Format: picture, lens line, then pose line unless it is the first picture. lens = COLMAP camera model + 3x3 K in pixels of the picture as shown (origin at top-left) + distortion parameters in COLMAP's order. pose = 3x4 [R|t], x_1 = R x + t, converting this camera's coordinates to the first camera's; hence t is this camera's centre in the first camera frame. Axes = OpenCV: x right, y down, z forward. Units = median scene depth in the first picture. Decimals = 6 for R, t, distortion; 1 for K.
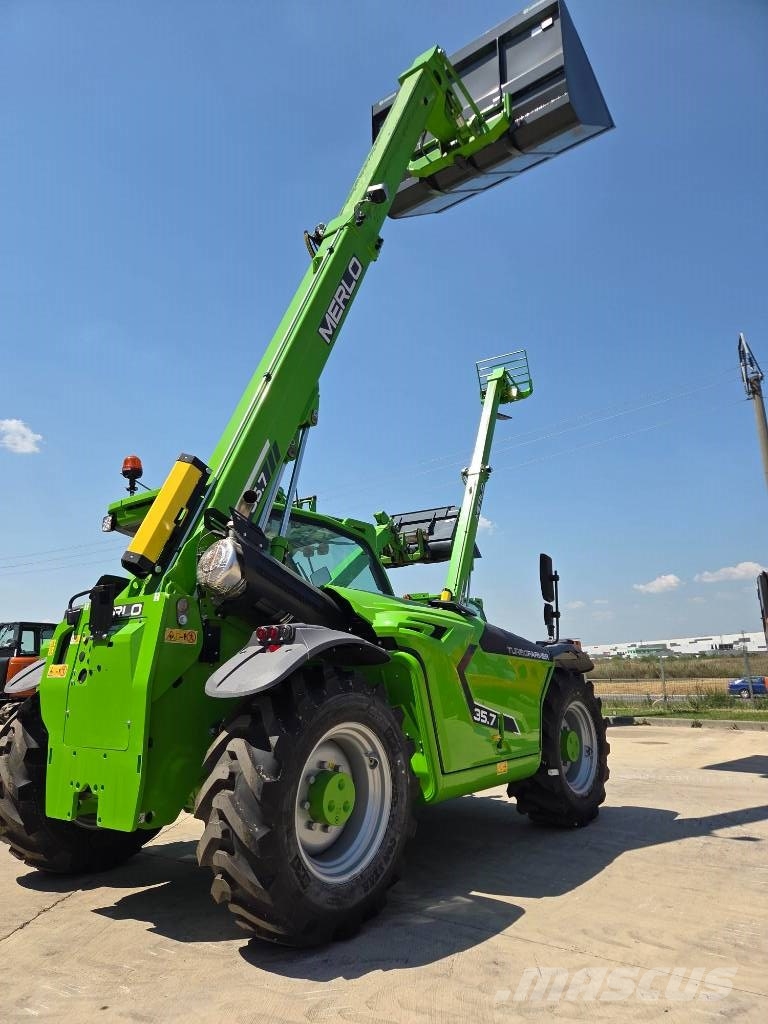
lens RADIAL K [[692.8, 0, 395.2], [0, 692.8, 510.3], [0, 0, 1]] dist [0.077672, -0.054037]
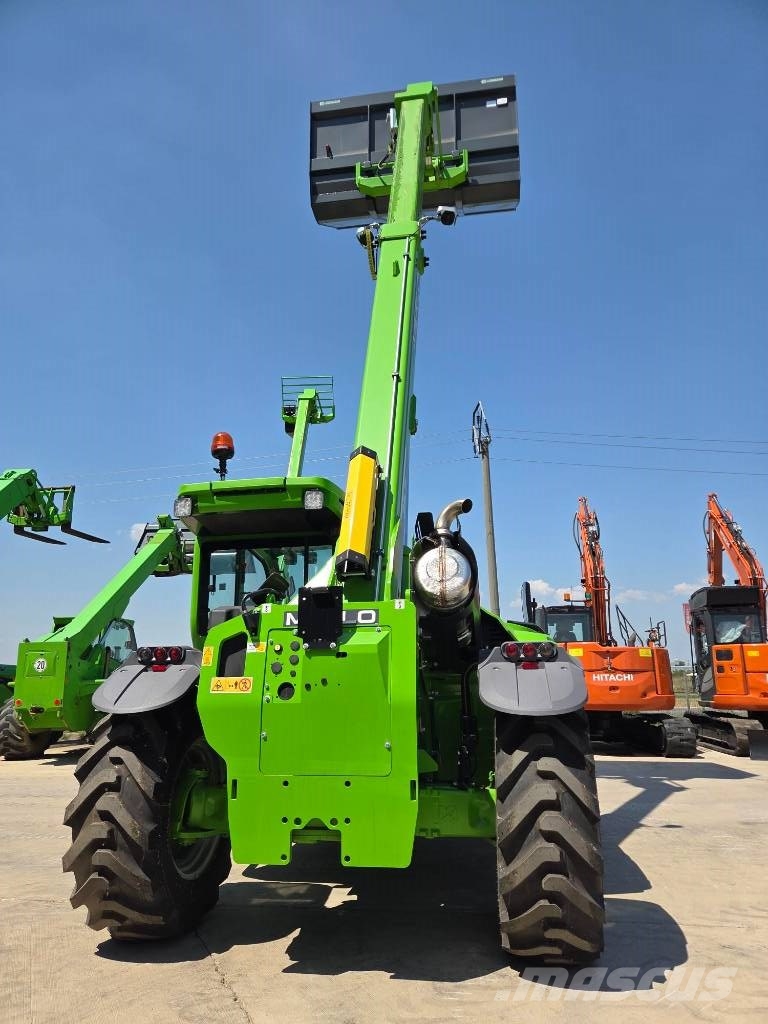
lens RADIAL K [[689.2, 0, 407.4], [0, 689.2, 519.1], [0, 0, 1]] dist [0.068173, -0.057434]
pose [[0.880320, 0.119701, 0.459031, -0.358257], [-0.112218, 0.992724, -0.043662, 0.025004], [-0.460917, -0.013075, 0.887347, 0.097628]]
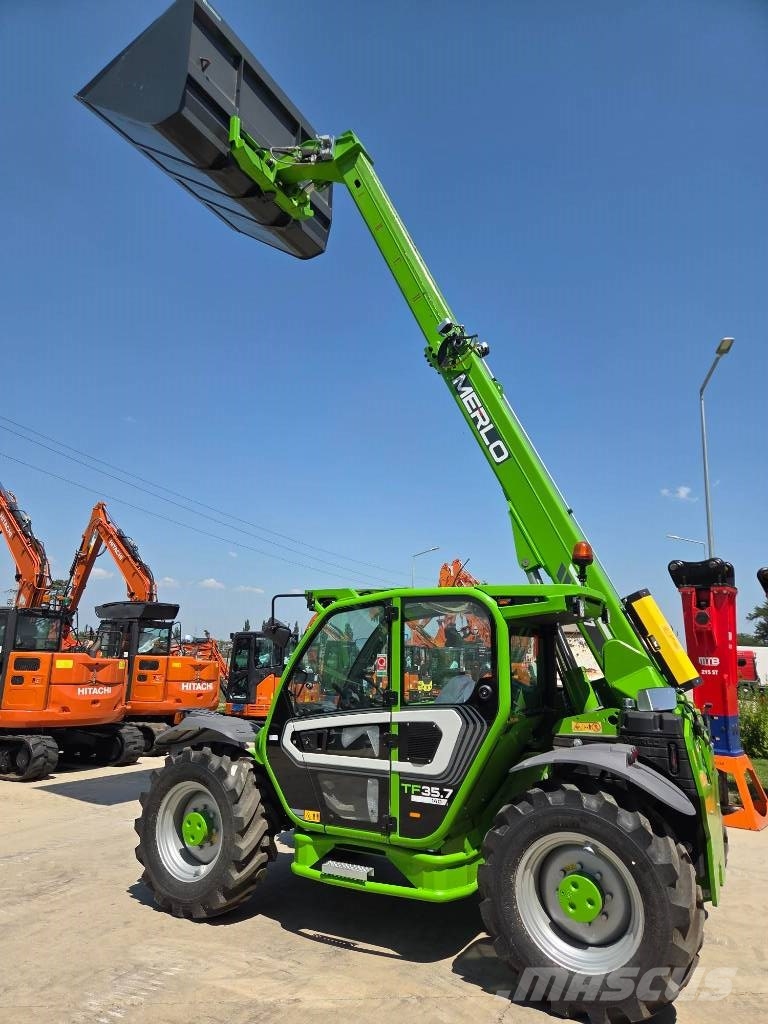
lens RADIAL K [[684.5, 0, 384.0], [0, 684.5, 512.0], [0, 0, 1]] dist [0.081013, -0.079760]
pose [[-0.122780, 0.226655, 0.966205, -0.820945], [-0.243869, 0.936830, -0.250754, 0.120932], [-0.962005, -0.266415, -0.059750, 0.864694]]
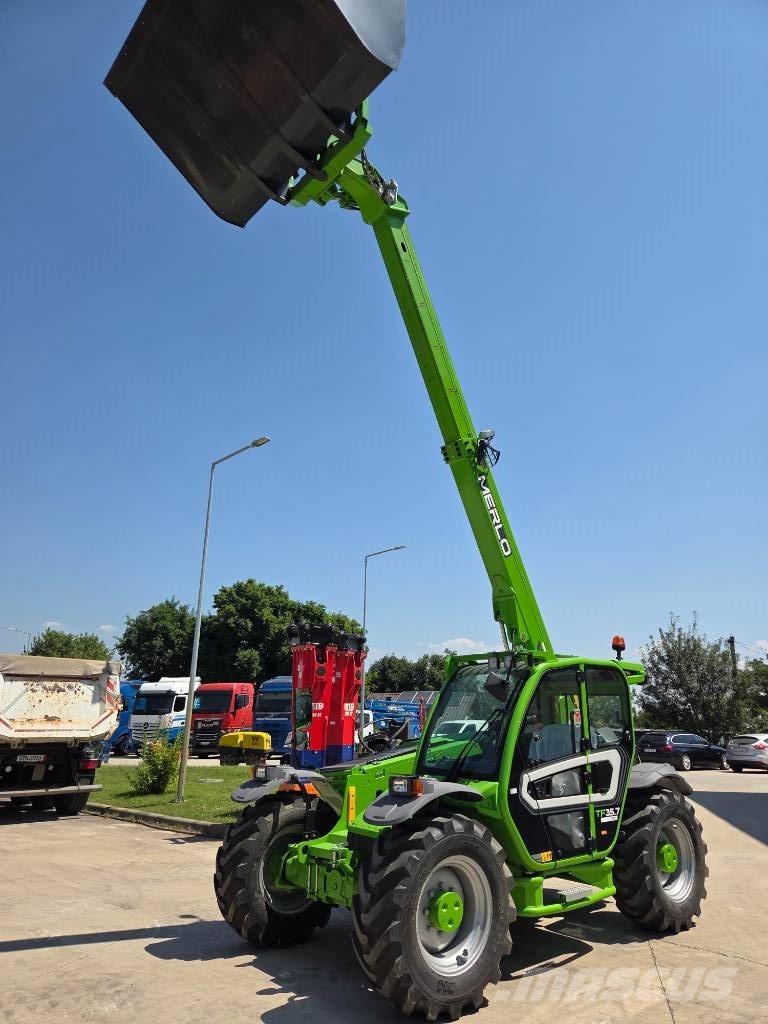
lens RADIAL K [[692.8, 0, 395.2], [0, 692.8, 510.3], [0, 0, 1]] dist [0.077672, -0.054037]
pose [[-0.975039, 0.077184, 0.208187, -0.154260], [-0.035522, 0.871331, -0.489408, 0.290623], [-0.219175, -0.484587, -0.846840, 1.646350]]
